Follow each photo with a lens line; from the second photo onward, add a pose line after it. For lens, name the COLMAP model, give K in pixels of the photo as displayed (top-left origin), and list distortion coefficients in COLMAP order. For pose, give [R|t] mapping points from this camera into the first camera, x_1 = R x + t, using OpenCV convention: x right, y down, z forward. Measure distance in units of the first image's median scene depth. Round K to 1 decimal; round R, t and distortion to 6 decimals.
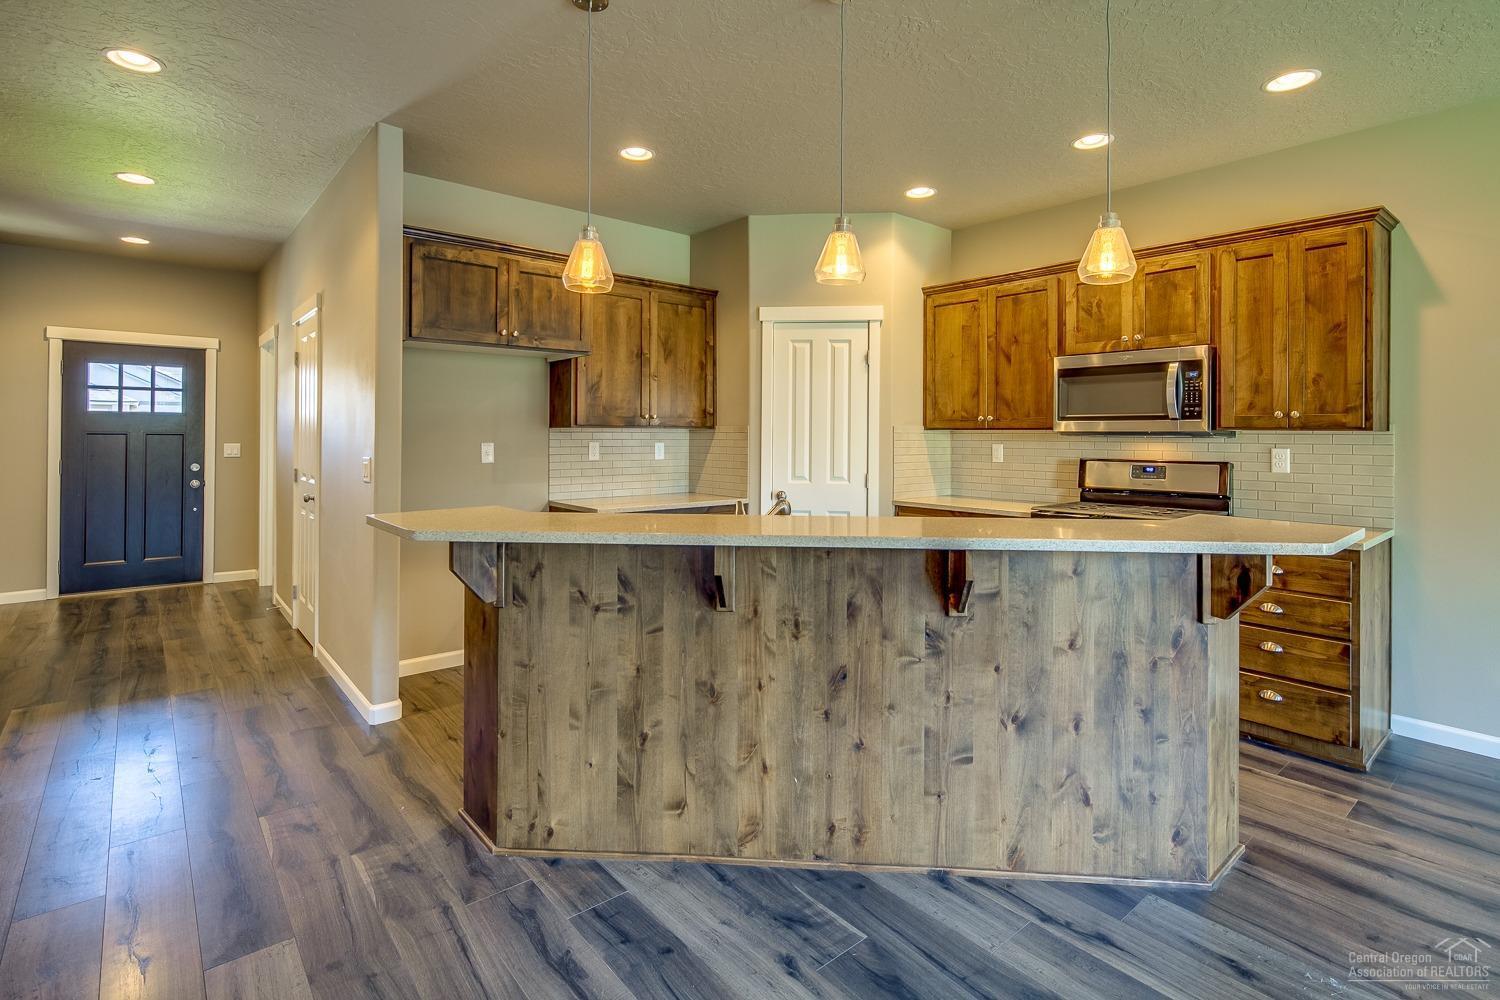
lens RADIAL K [[722.7, 0, 743.1], [0, 722.7, 433.2], [0, 0, 1]] dist [-0.000063, -0.000629]
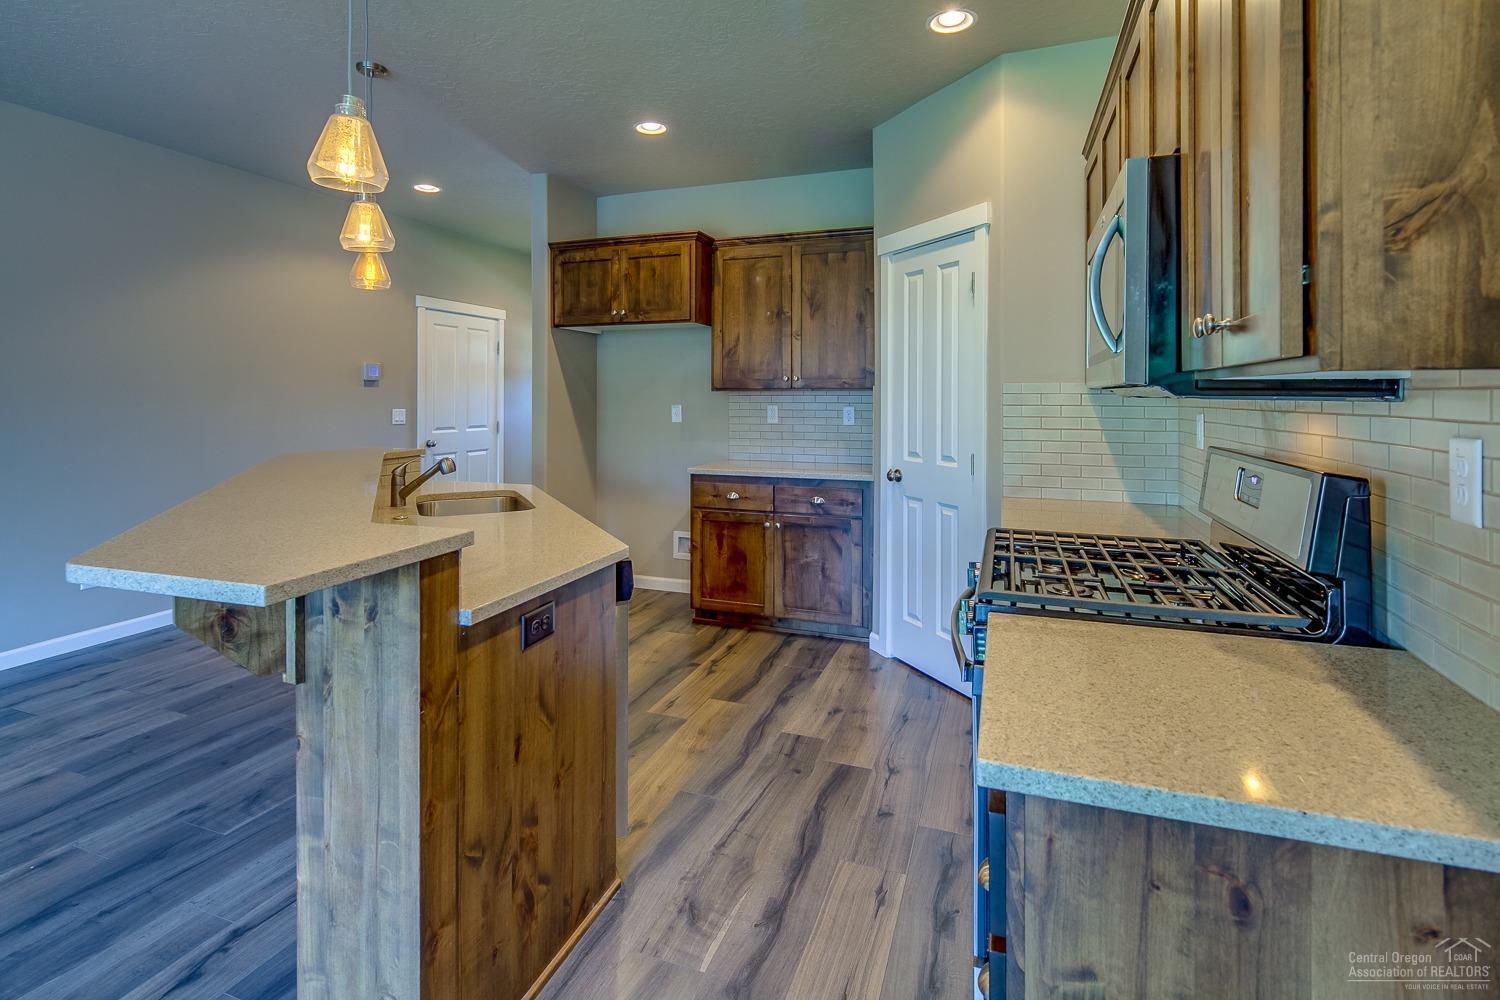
lens RADIAL K [[724.7, 0, 740.5], [0, 724.7, 389.4], [0, 0, 1]] dist [0.003174, -0.005523]
pose [[0.494000, -0.013115, -0.869363, 1.280555], [0.002820, 0.999905, -0.013482, 0.007728], [0.869457, 0.004208, 0.493990, 0.924904]]
